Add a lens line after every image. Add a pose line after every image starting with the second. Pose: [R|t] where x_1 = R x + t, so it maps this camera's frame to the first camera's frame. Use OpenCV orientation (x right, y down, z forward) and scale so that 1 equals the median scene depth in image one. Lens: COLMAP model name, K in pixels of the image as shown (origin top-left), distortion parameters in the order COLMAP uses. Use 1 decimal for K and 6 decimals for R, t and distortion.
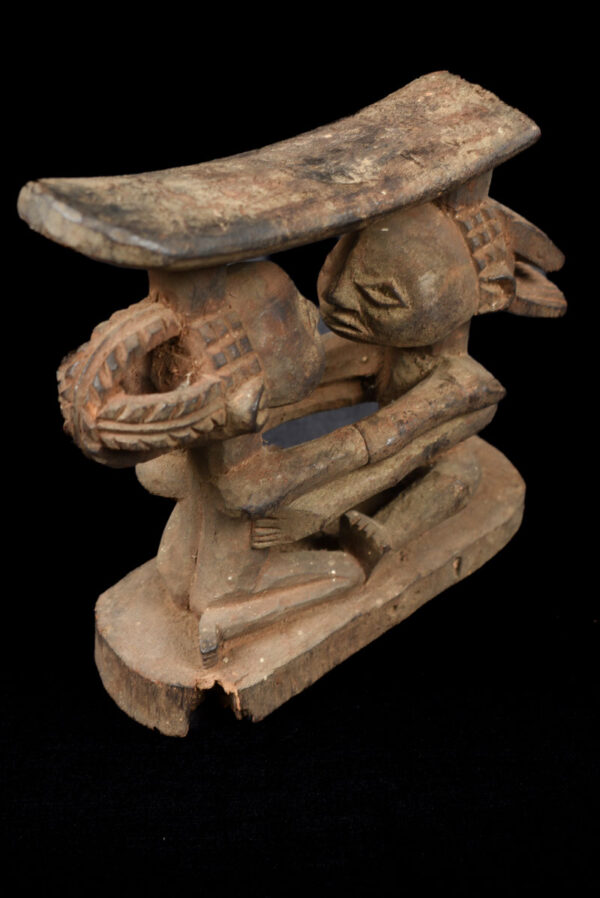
lens RADIAL K [[1319.4, 0, 300.0], [0, 1319.4, 449.0], [0, 0, 1]] dist [-0.056271, -0.055135]
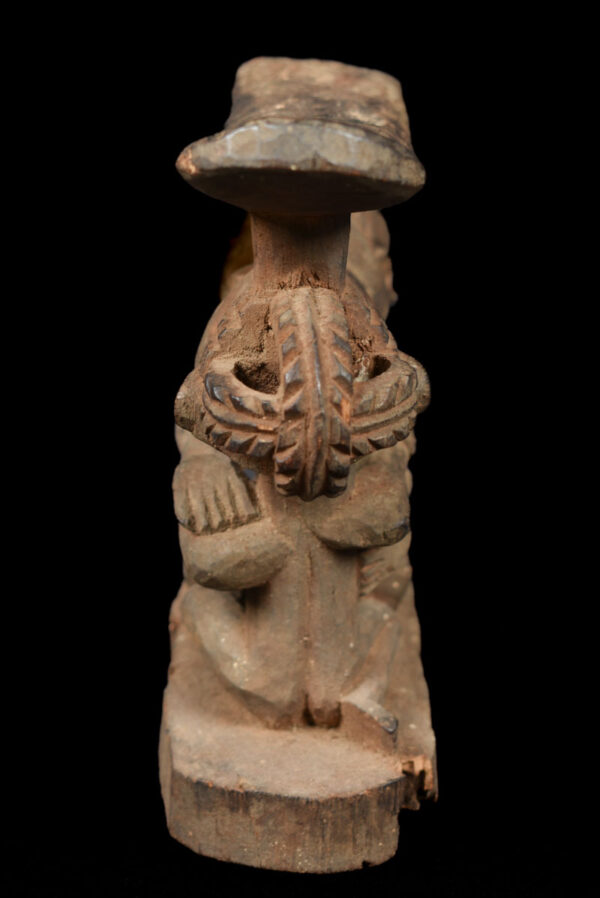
lens RADIAL K [[1495.1, 0, 300.0], [0, 1495.1, 449.0], [0, 0, 1]] dist [-0.005981, -0.008846]
pose [[0.705550, -0.295023, 0.644330, -0.672162], [0.421417, 0.905659, -0.046779, 0.020210], [-0.569743, 0.304537, 0.763315, 0.304832]]
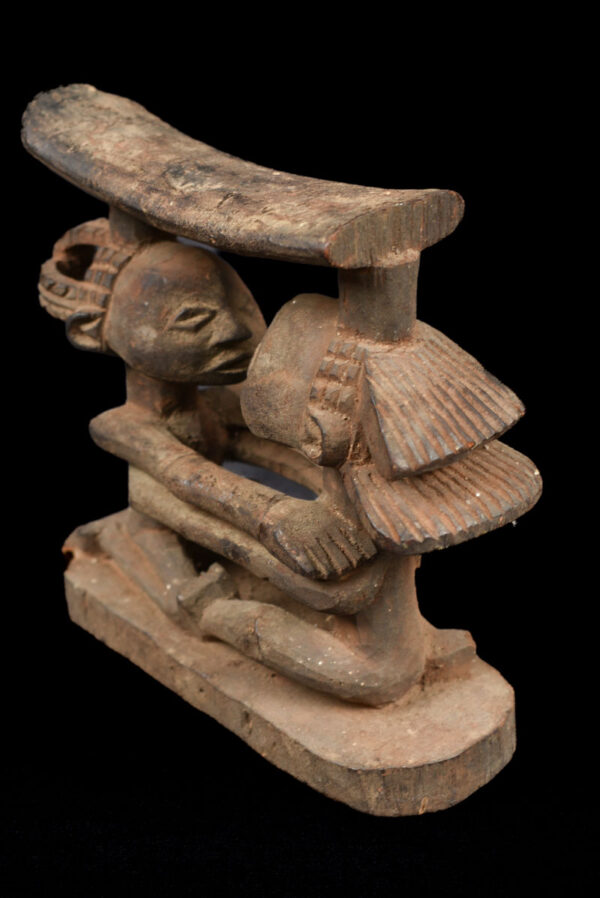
lens RADIAL K [[1273.5, 0, 300.0], [0, 1273.5, 449.0], [0, 0, 1]] dist [-0.034528, -0.027262]
pose [[-0.019972, 0.411502, -0.911190, 0.967143], [-0.570055, 0.744030, 0.348506, -0.425050], [0.821364, 0.526388, 0.219719, 0.913888]]
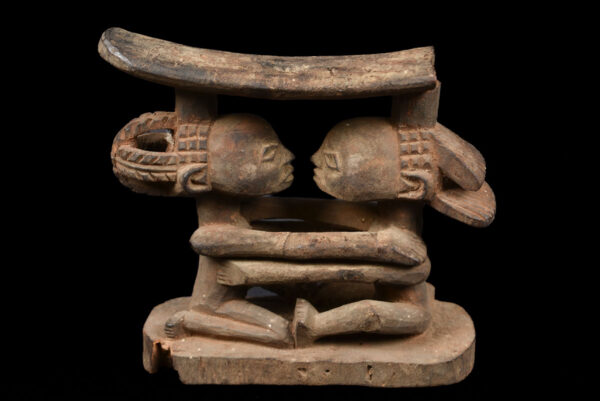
lens RADIAL K [[881.5, 0, 300.0], [0, 881.5, 200.5], [0, 0, 1]] dist [-0.056271, -0.055135]
pose [[0.698400, 0.238642, -0.674750, 0.819919], [-0.401010, 0.911368, -0.092738, 0.044396], [0.592814, 0.335349, 0.732197, 0.218672]]
